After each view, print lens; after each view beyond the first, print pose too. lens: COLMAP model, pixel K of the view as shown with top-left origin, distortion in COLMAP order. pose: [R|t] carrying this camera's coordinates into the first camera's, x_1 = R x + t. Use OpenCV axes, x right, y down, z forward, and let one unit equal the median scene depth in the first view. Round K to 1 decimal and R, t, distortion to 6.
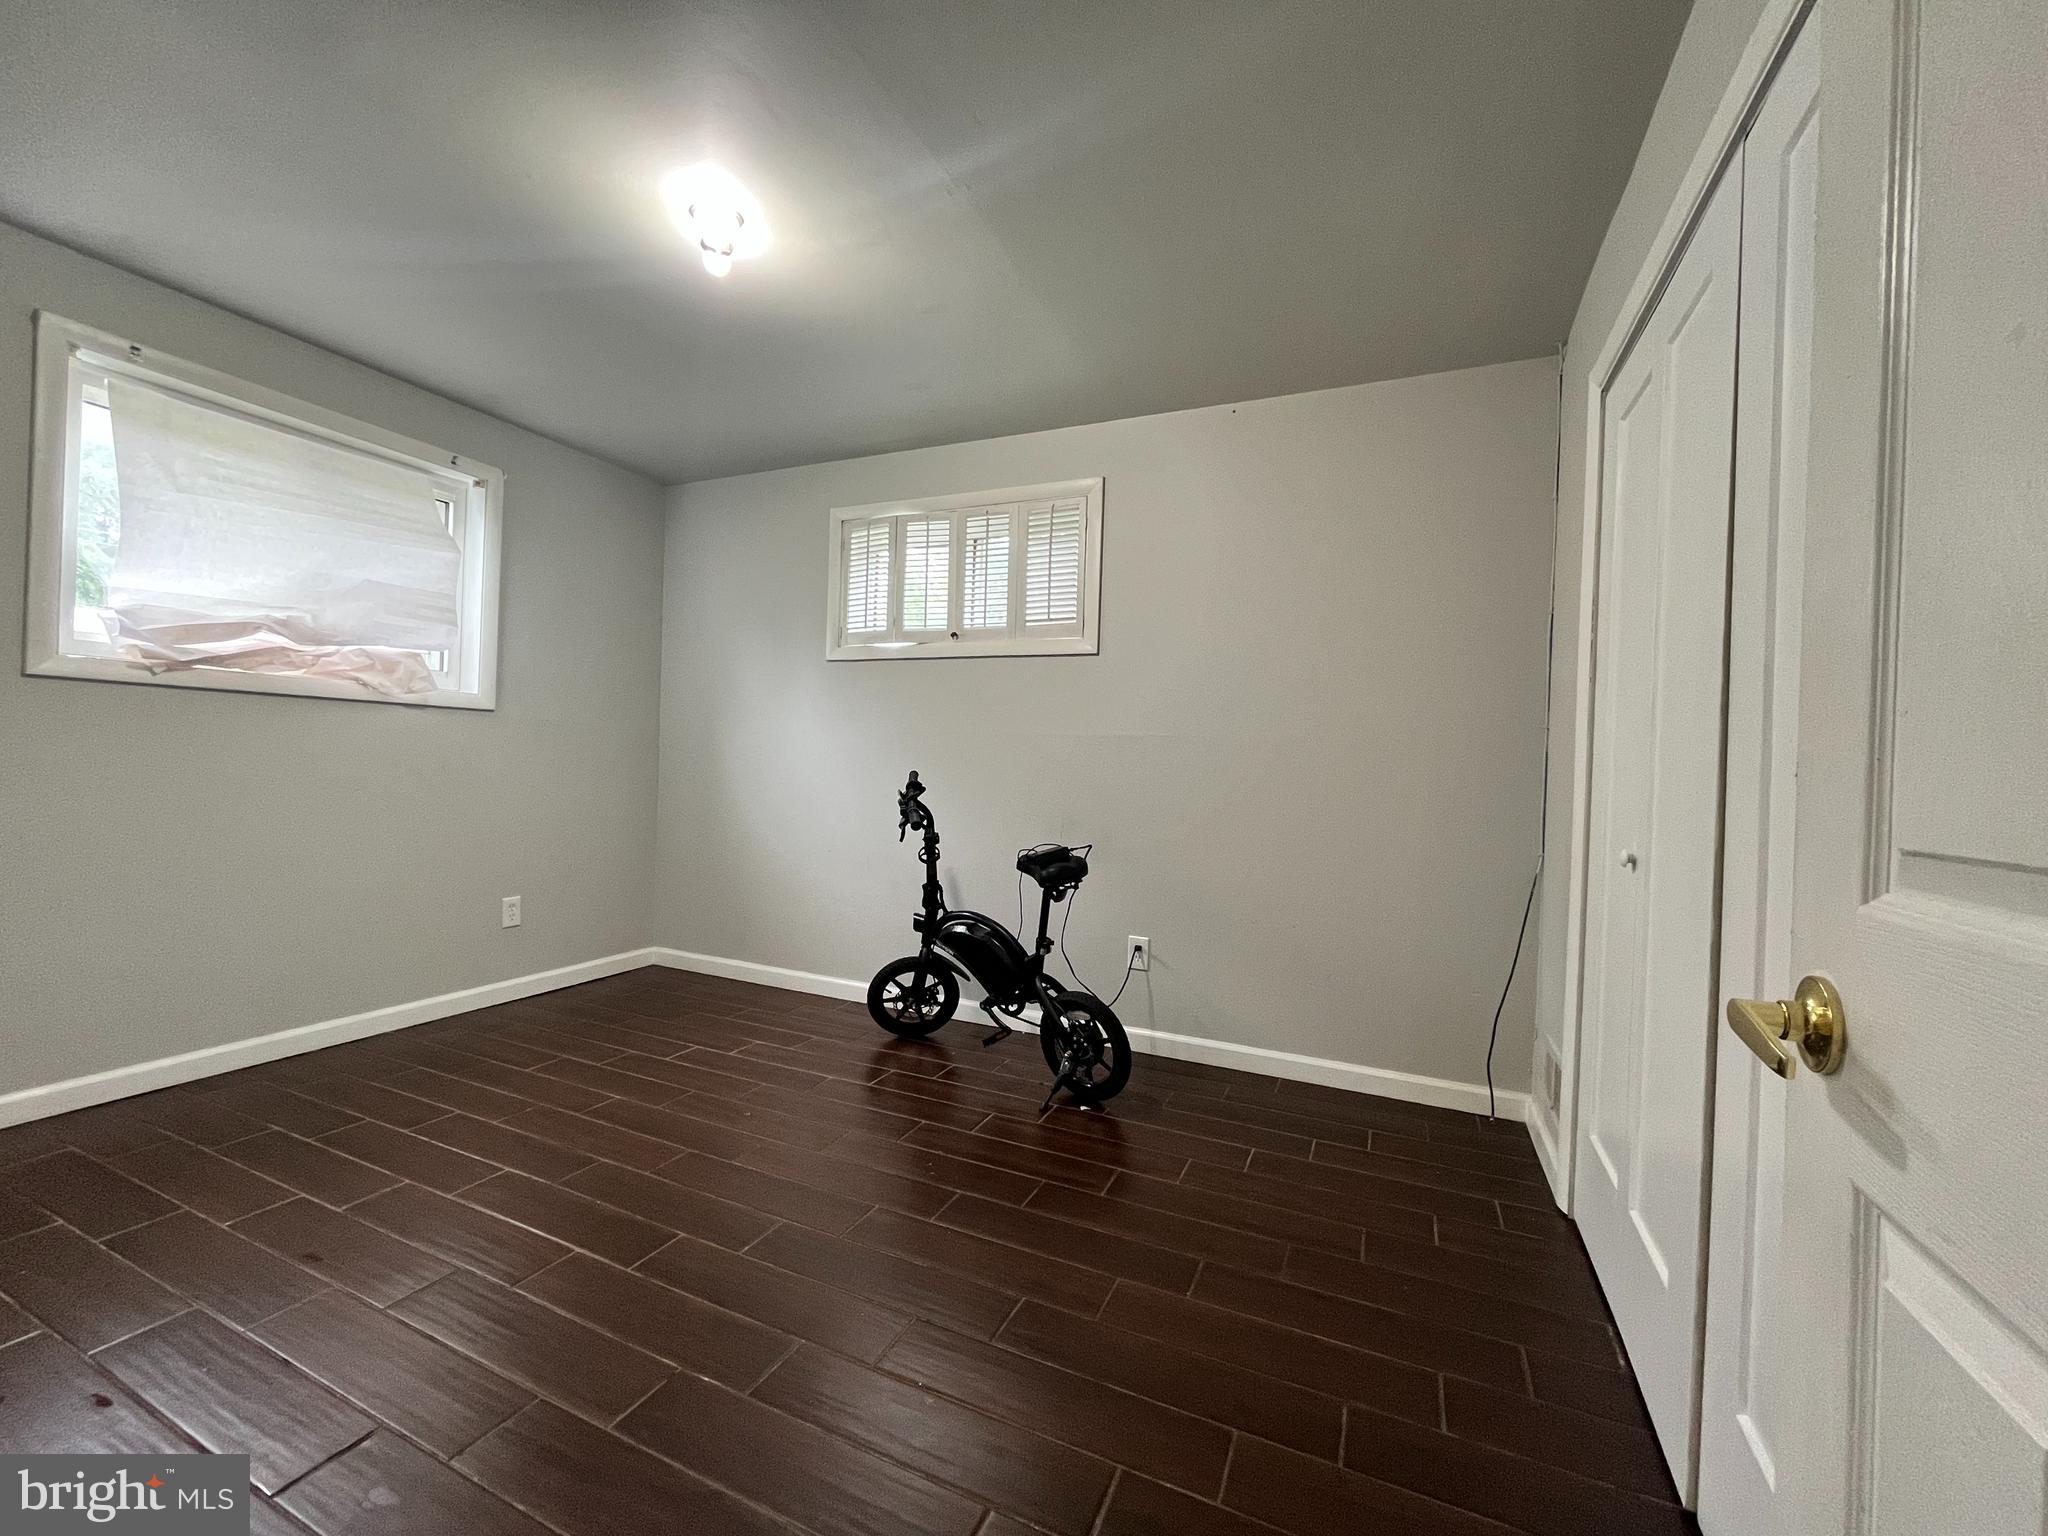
lens RADIAL K [[833.7, 0, 1020.6], [0, 833.7, 767.7], [0, 0, 1]] dist [-0.000854, -0.000171]
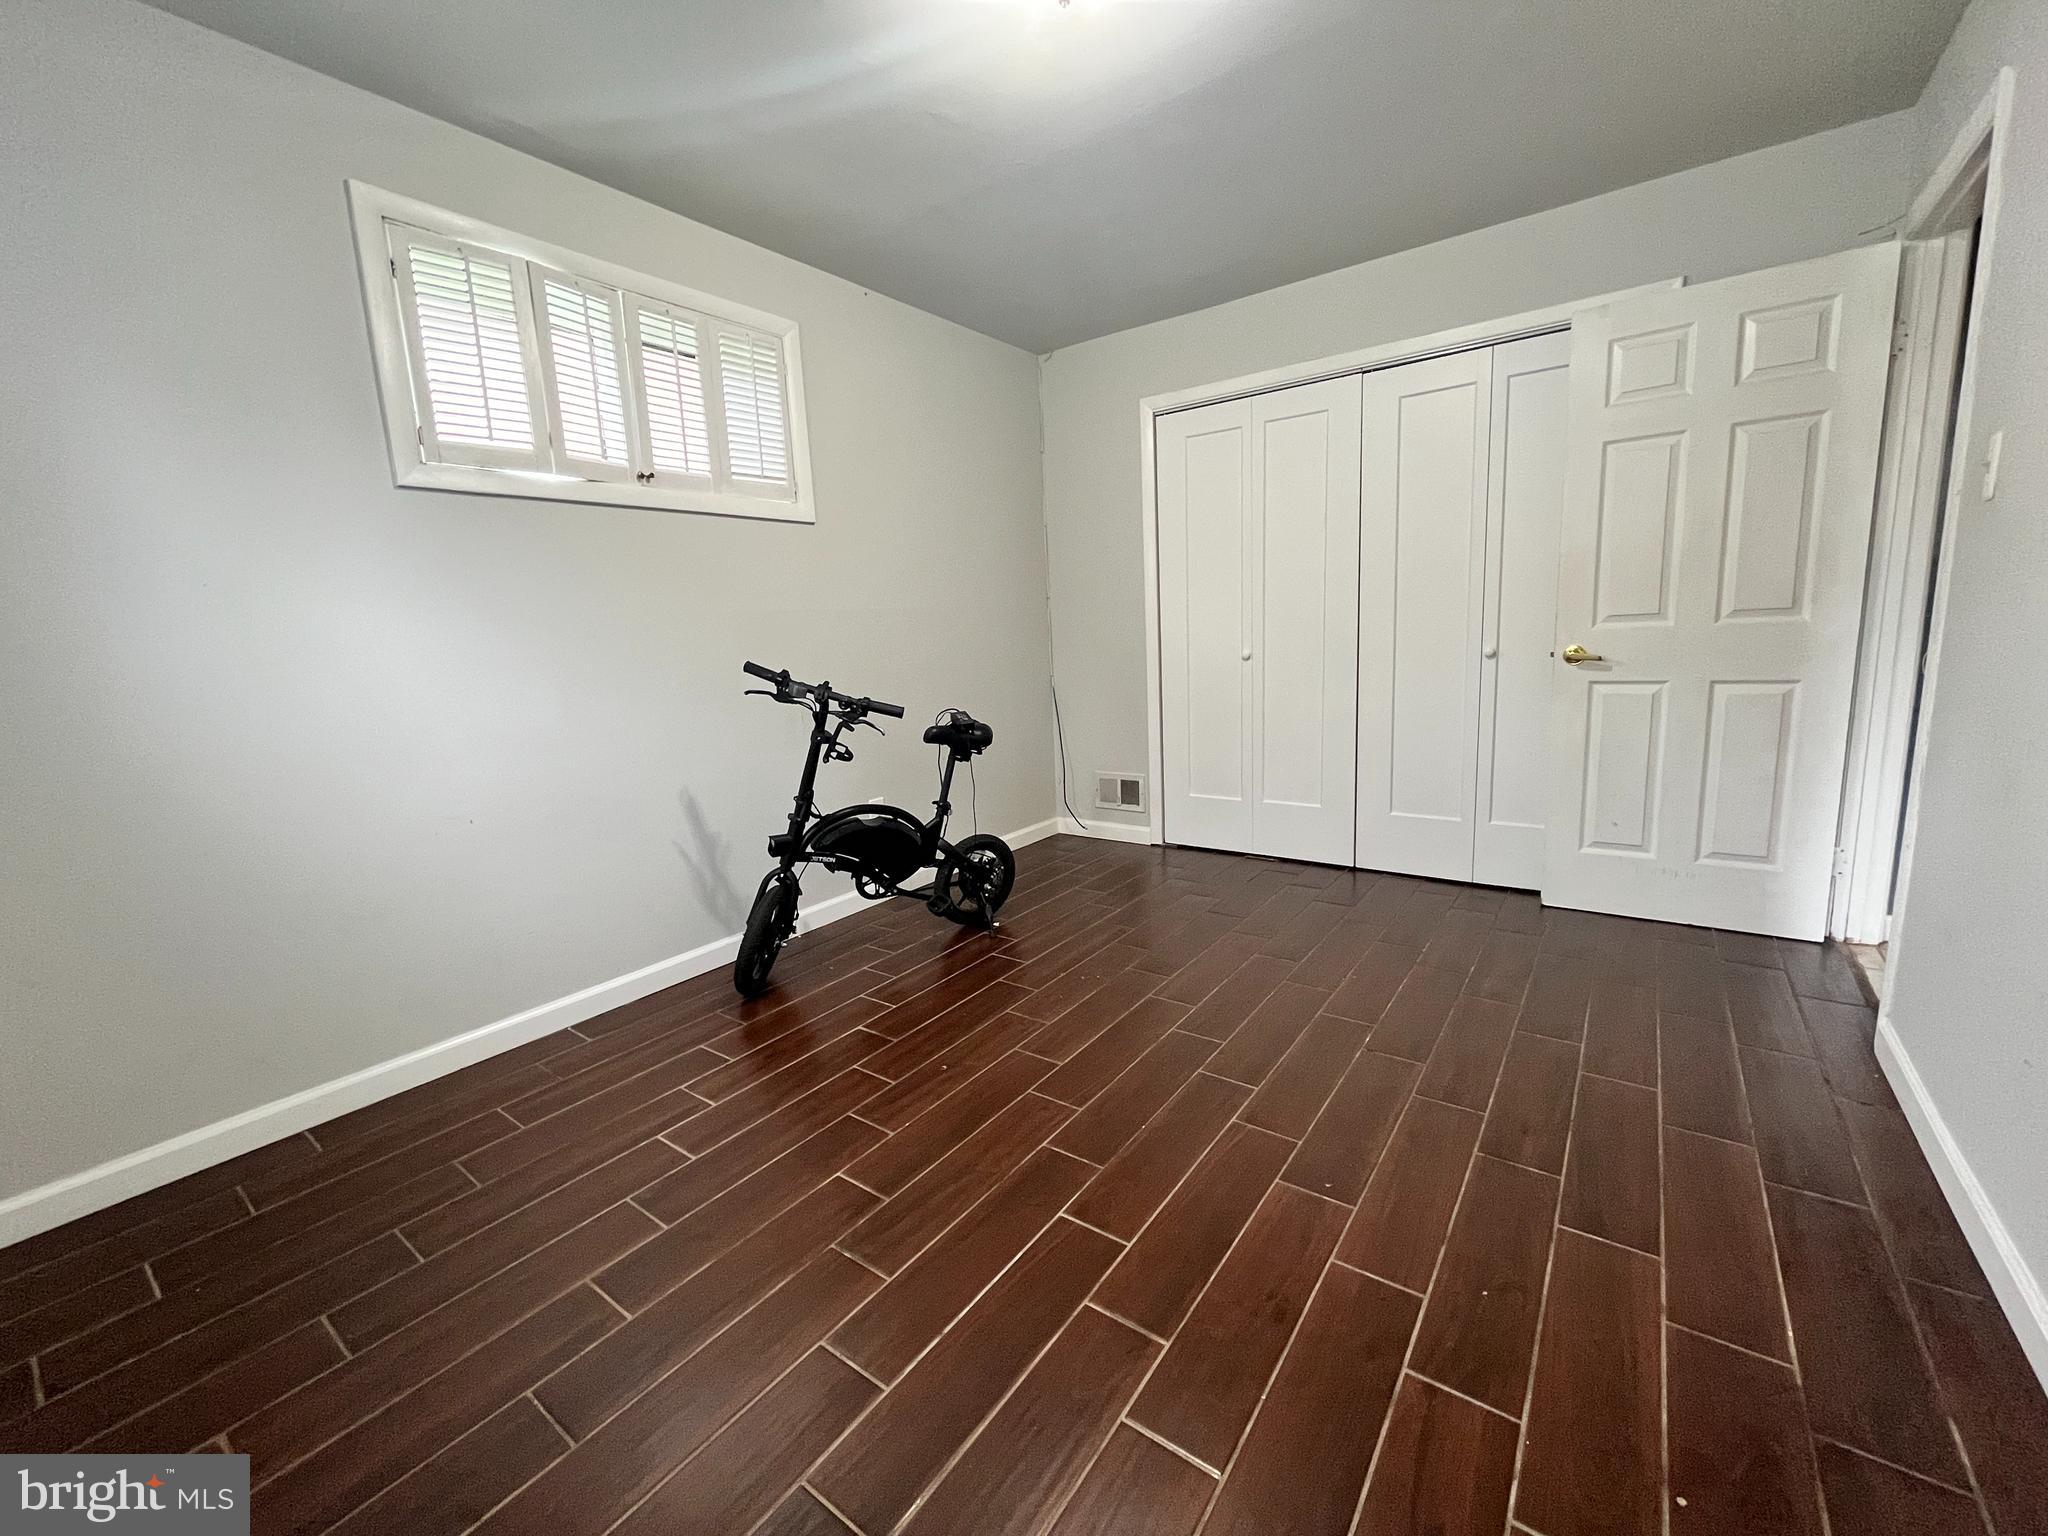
lens RADIAL K [[833.7, 0, 1020.6], [0, 833.7, 767.7], [0, 0, 1]] dist [-0.000854, -0.000171]
pose [[0.213204, -0.202867, 0.955714, -0.768772], [0.058904, 0.979095, 0.194689, -0.032867], [-0.975231, 0.014787, 0.220696, 0.530298]]
